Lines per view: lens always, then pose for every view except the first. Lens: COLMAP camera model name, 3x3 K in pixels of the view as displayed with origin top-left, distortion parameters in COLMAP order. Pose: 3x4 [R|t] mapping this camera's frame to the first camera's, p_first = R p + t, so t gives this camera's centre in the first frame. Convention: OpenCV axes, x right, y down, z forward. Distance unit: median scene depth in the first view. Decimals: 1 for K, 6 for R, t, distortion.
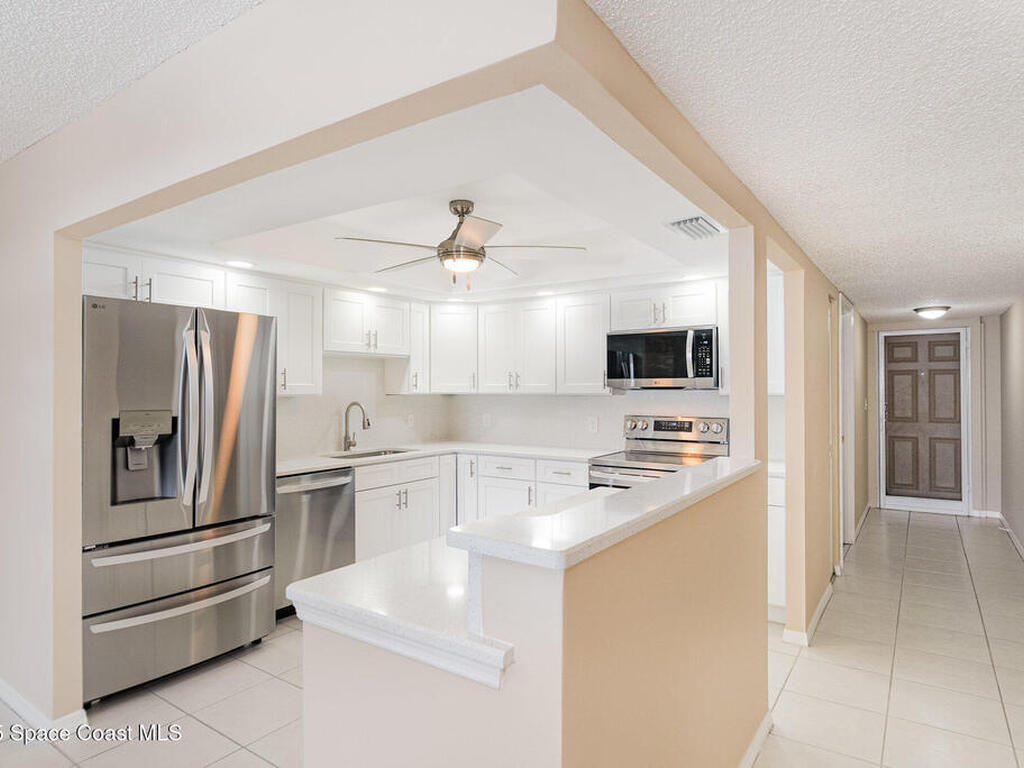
lens RADIAL K [[586.0, 0, 527.4], [0, 586.0, 386.4], [0, 0, 1]] dist [0.003101, 0.000170]
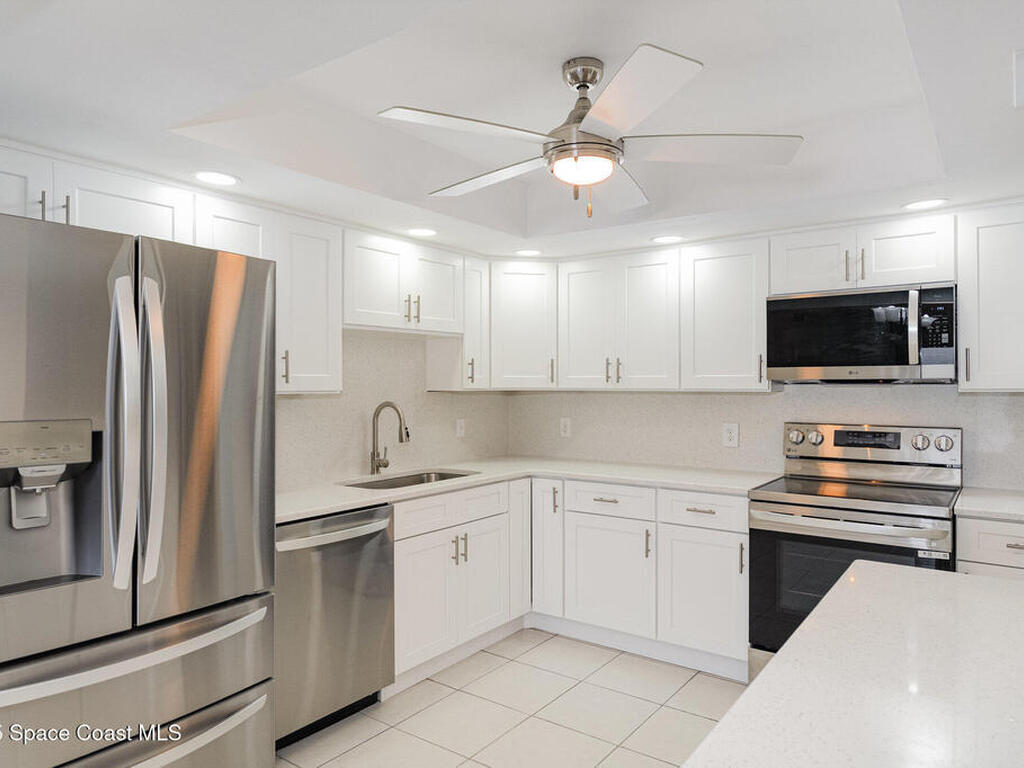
lens RADIAL K [[665.9, 0, 523.9], [0, 665.9, 387.6], [0, 0, 1]] dist [-0.013750, 0.012569]
pose [[0.999266, 0.000403, -0.038294, -0.103055], [-0.000067, 0.999961, 0.008775, 0.003241], [0.038296, -0.008766, 0.999228, 0.229990]]
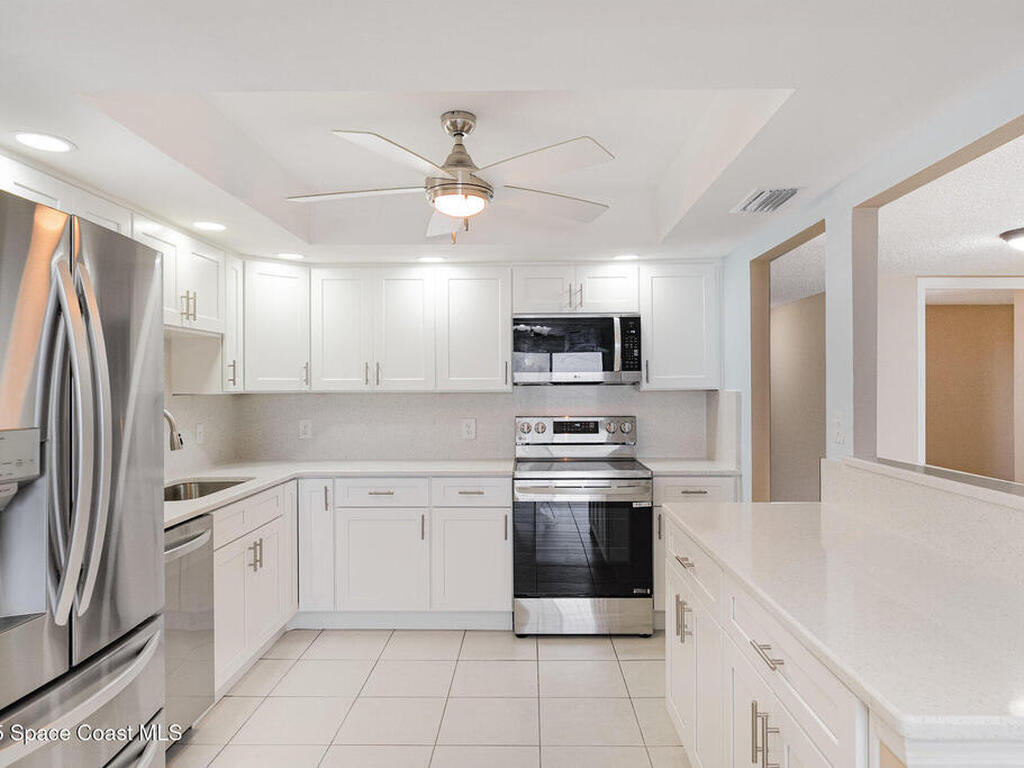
lens RADIAL K [[665.9, 0, 518.5], [0, 665.9, 389.2], [0, 0, 1]] dist [-0.013750, 0.012569]
pose [[0.842282, -0.005521, 0.539009, -0.335043], [0.002211, 0.999975, 0.006786, 0.004406], [-0.539033, -0.004524, 0.842272, 0.205488]]
